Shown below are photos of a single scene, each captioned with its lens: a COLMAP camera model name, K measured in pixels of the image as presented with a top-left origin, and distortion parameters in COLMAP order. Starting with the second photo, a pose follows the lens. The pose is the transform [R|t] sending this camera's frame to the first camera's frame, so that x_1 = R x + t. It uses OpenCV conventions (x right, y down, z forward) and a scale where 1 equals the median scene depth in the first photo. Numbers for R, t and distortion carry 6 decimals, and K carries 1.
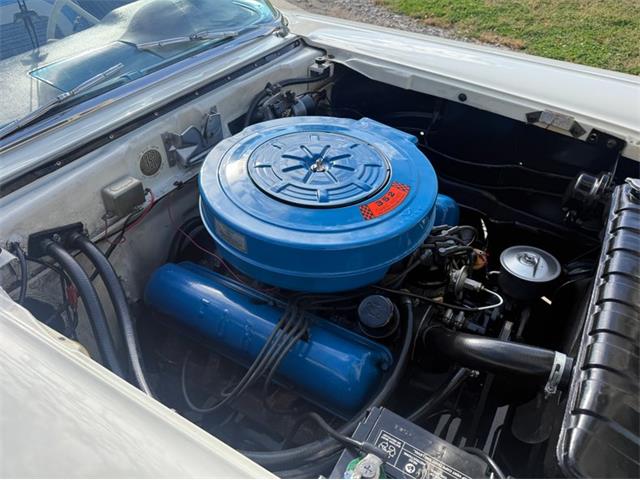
lens RADIAL K [[468.7, 0, 320.0], [0, 468.7, 240.0], [0, 0, 1]] dist [0.010449, -0.031478]
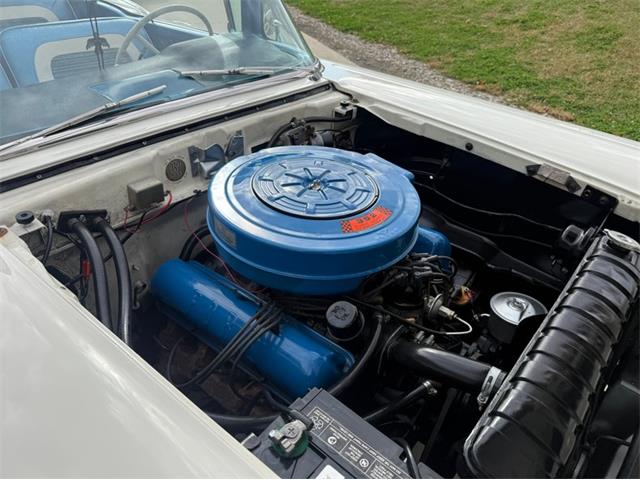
lens RADIAL K [[471.4, 0, 320.0], [0, 471.4, 240.0], [0, 0, 1]] dist [0.046973, -0.098744]
pose [[0.987861, 0.119051, -0.099789, 0.120528], [-0.129359, 0.986116, -0.104127, 0.076503], [0.086007, 0.115772, 0.989545, -0.092492]]
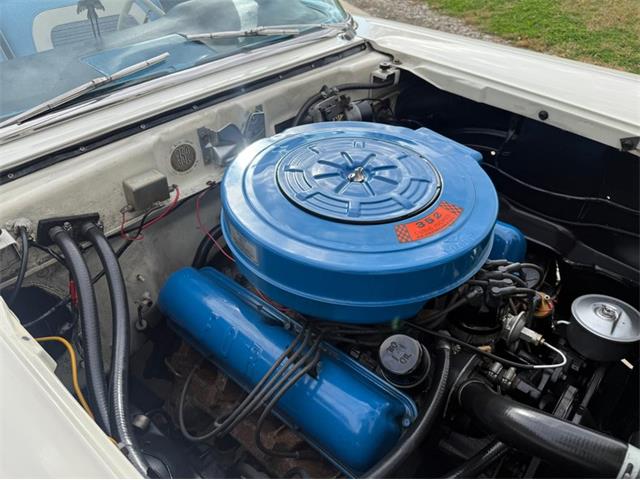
lens RADIAL K [[468.7, 0, 320.0], [0, 468.7, 240.0], [0, 0, 1]] dist [0.010449, -0.031478]
pose [[0.983219, 0.106344, -0.148228, 0.062119], [-0.111665, 0.993350, -0.028029, -0.006433], [0.144262, 0.044111, 0.988556, 0.118159]]
